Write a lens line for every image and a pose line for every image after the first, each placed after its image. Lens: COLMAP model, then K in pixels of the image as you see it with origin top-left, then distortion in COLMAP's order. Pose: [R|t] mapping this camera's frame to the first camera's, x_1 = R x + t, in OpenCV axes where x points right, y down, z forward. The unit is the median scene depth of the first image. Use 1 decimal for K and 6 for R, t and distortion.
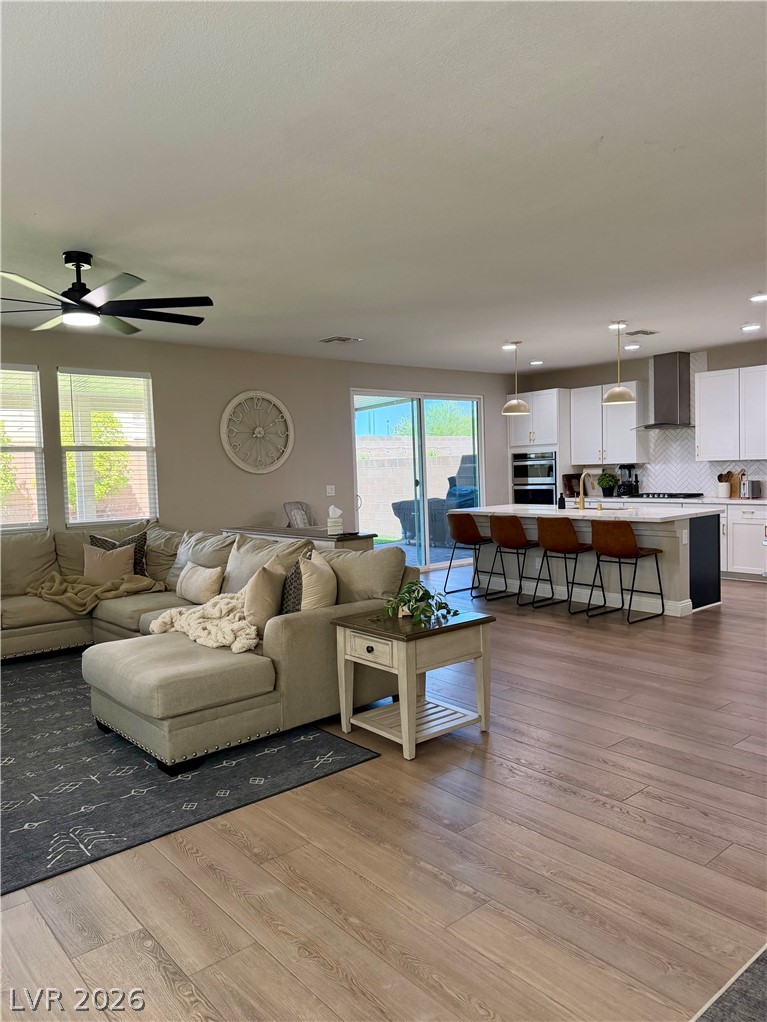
lens RADIAL K [[686.5, 0, 367.8], [0, 686.5, 496.4], [0, 0, 1]] dist [0.054162, -0.067186]
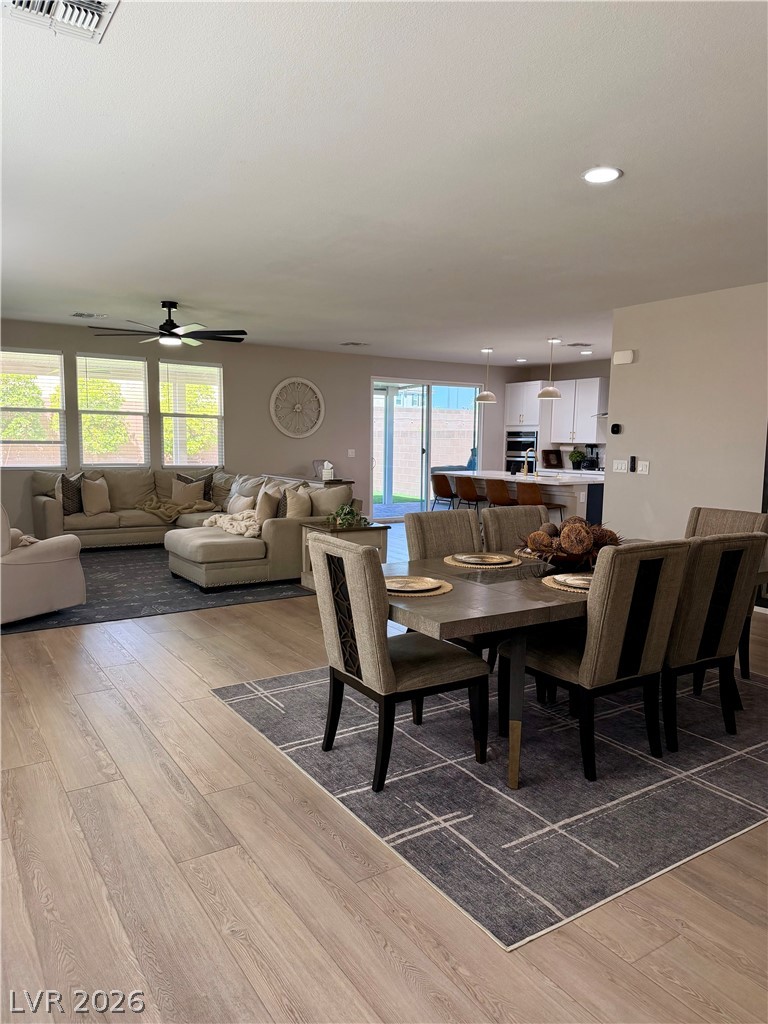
lens RADIAL K [[687.8, 0, 377.1], [0, 687.8, 505.6], [0, 0, 1]] dist [0.054162, -0.067186]
pose [[0.991146, 0.057115, -0.119867, 0.192952], [-0.050049, 0.996873, 0.061156, 0.010413], [0.122985, -0.054615, 0.990905, -0.393178]]
